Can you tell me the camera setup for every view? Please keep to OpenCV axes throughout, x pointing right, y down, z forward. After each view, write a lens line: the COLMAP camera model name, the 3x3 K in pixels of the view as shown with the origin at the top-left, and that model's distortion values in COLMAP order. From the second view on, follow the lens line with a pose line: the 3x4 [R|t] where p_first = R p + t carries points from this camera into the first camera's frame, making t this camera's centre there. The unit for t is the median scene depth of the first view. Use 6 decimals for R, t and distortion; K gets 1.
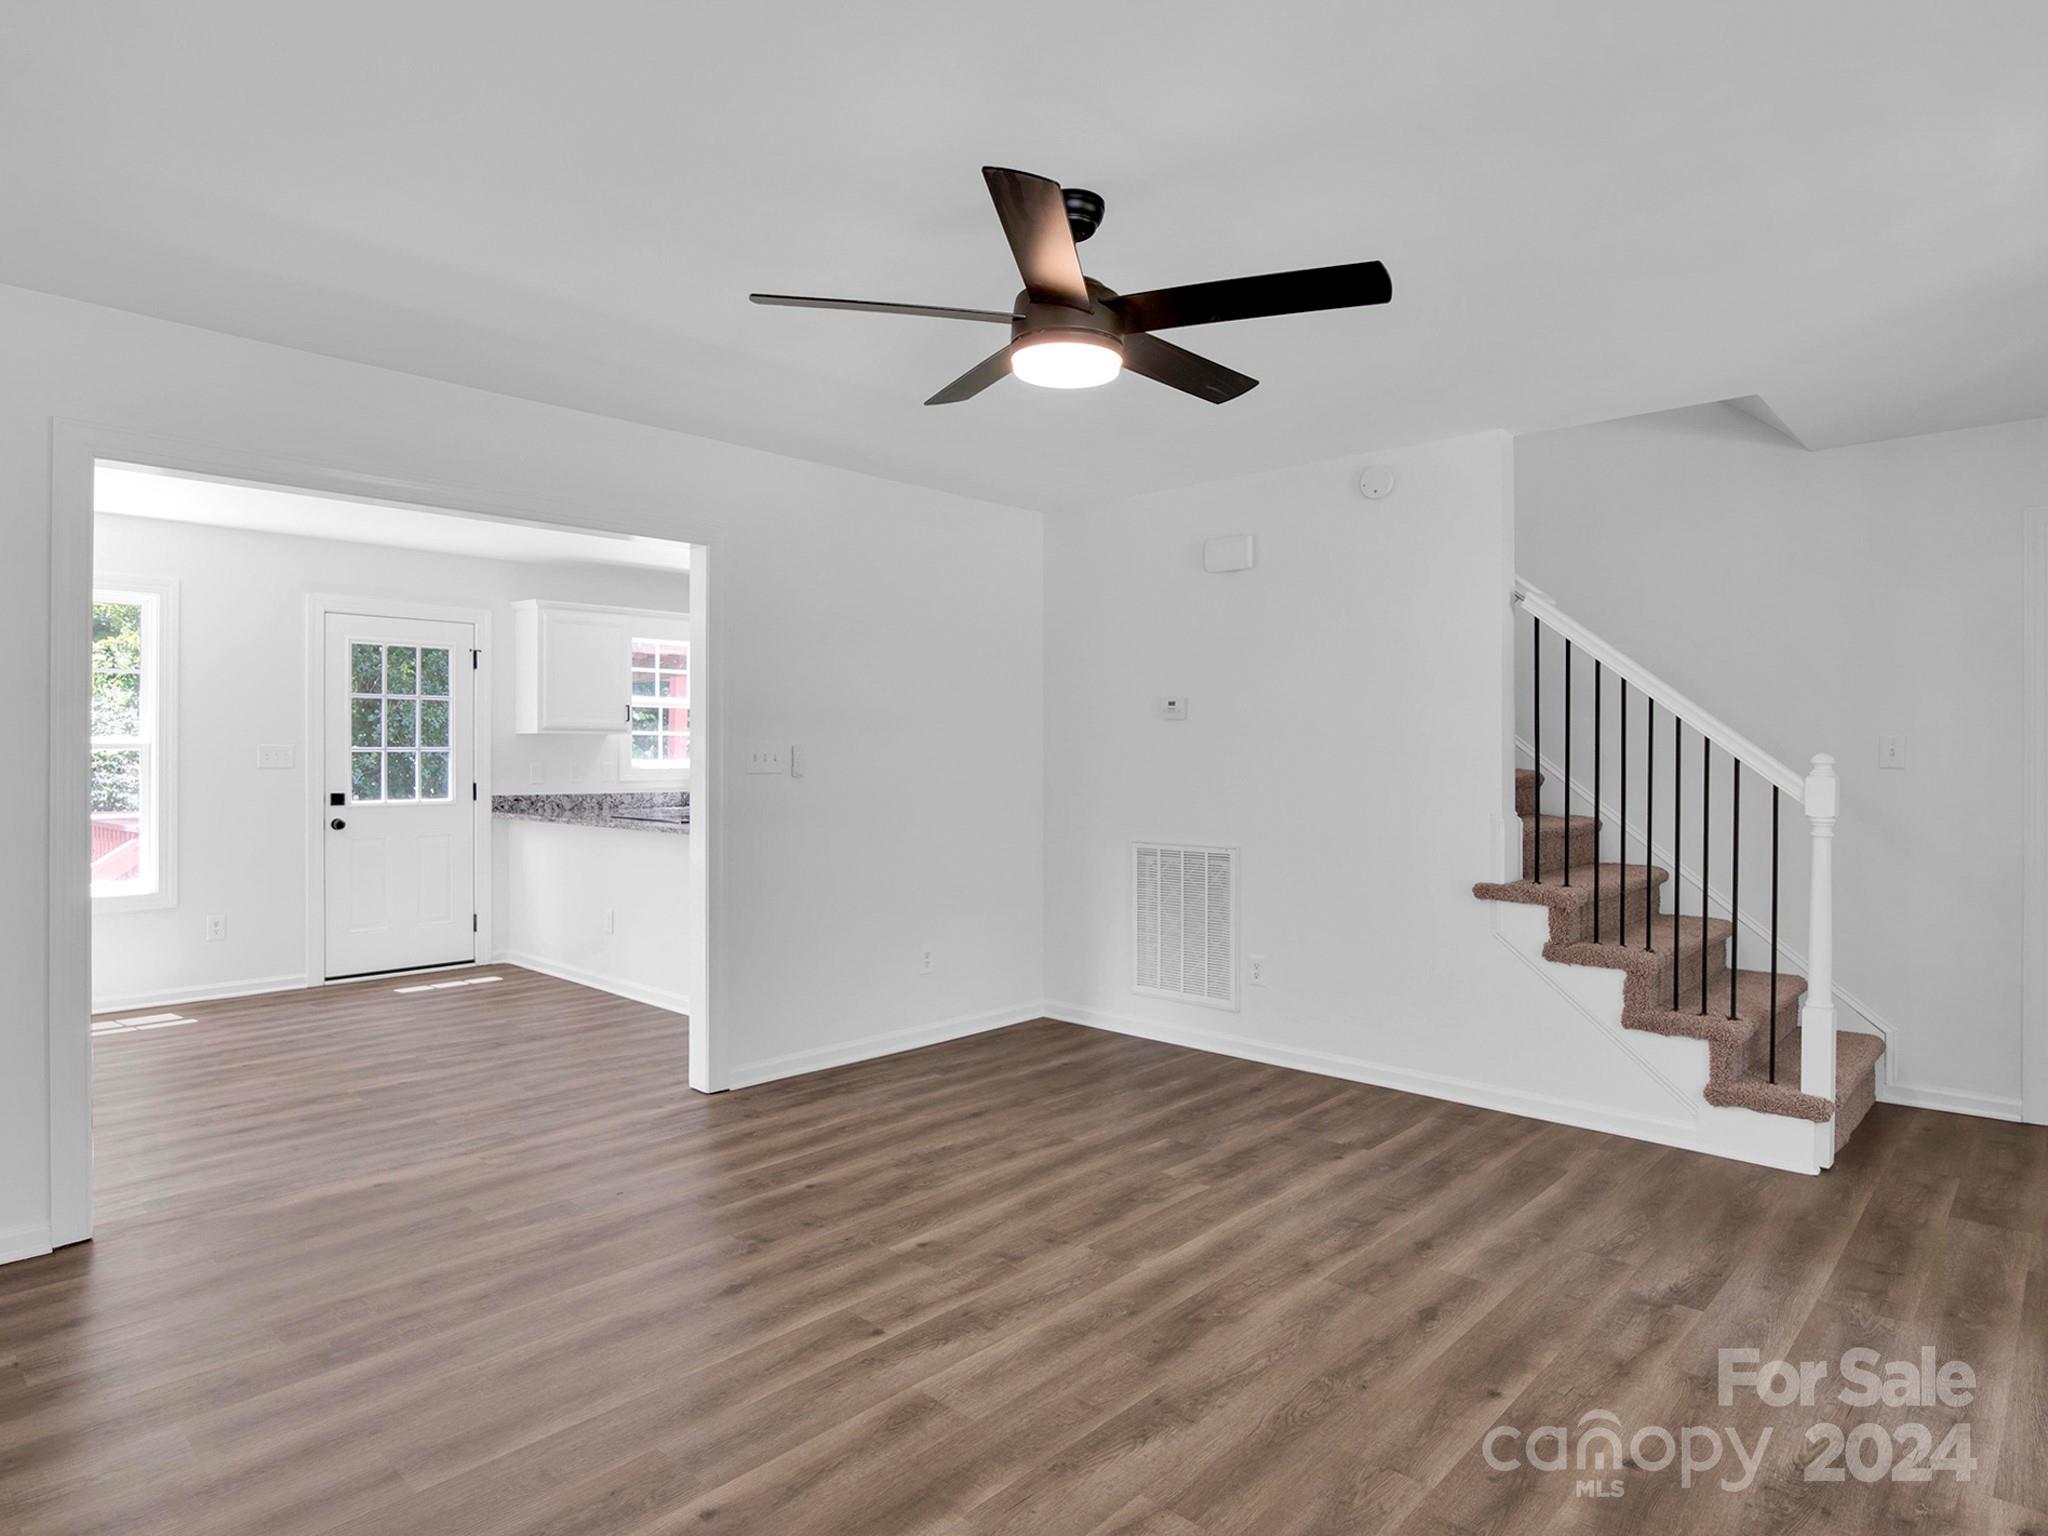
lens RADIAL K [[1158.1, 0, 1024.0], [0, 1158.1, 768.0], [0, 0, 1]] dist [-0.018276, -0.000832]
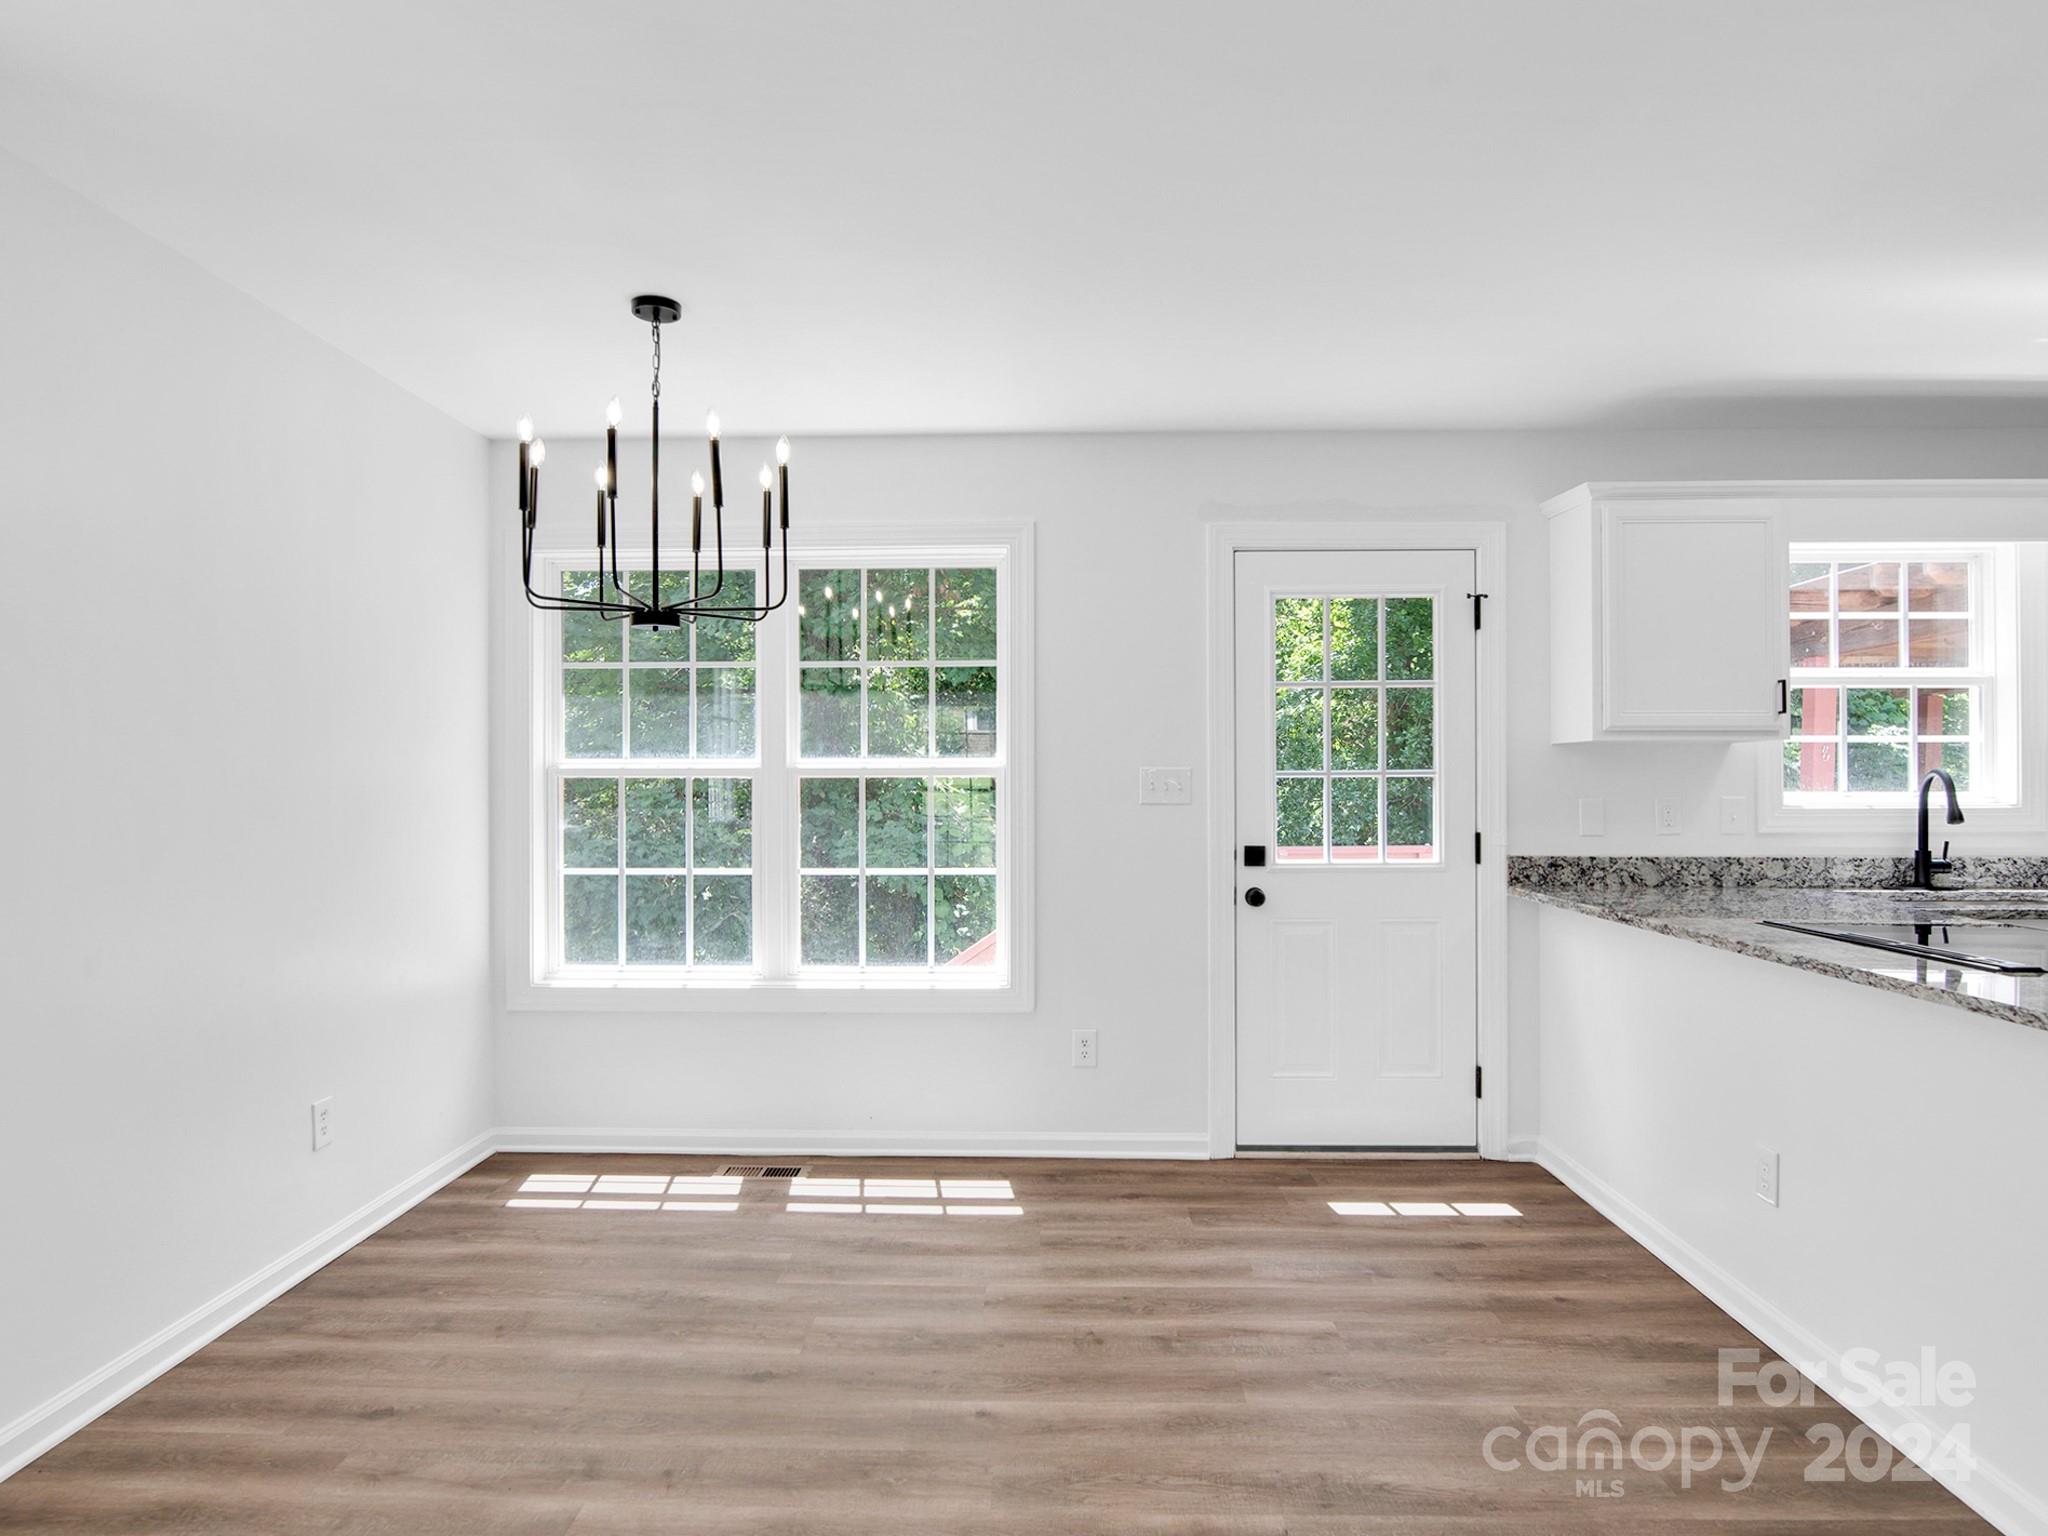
lens RADIAL K [[1158.1, 0, 1024.0], [0, 1158.1, 768.0], [0, 0, 1]] dist [-0.018276, -0.000832]
pose [[0.655097, -0.011758, -0.755453, -0.227635], [-0.006091, 0.999764, -0.020843, -0.006187], [0.755520, 0.018256, 0.654871, 0.539143]]
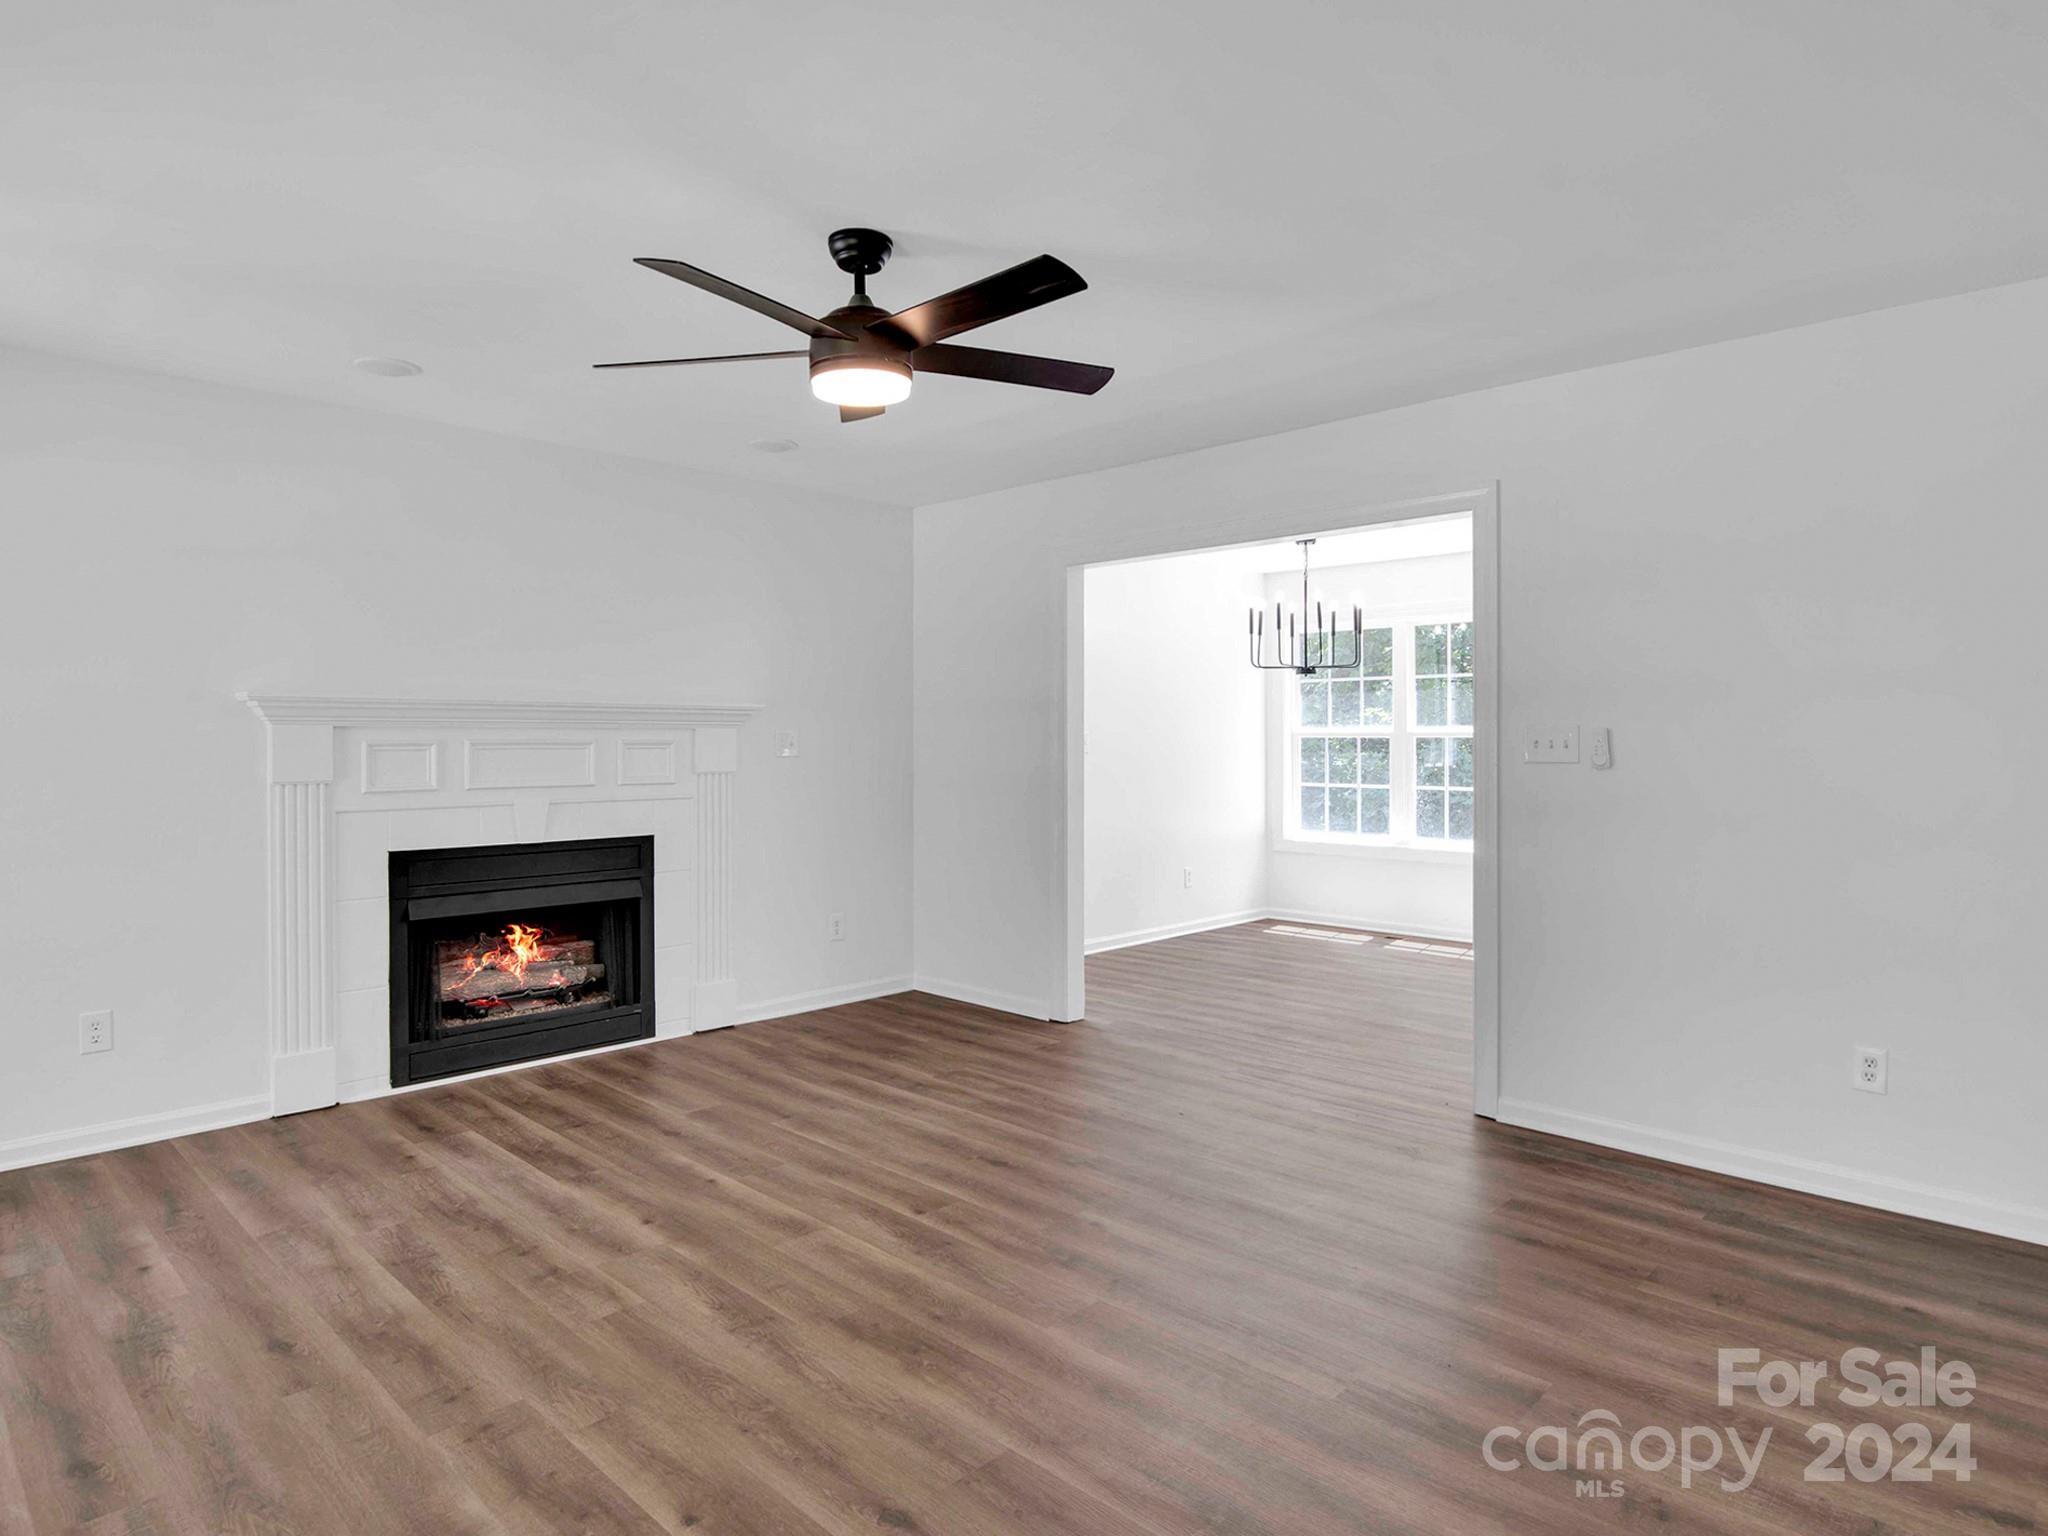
lens RADIAL K [[1190.5, 0, 1027.8], [0, 1190.5, 751.8], [0, 0, 1]] dist [-0.017202, -0.001080]
pose [[-0.021649, 0.007130, -0.999740, 0.483506], [-0.010501, 0.999918, 0.007358, -0.003210], [0.999710, 0.010657, -0.021572, 0.489766]]
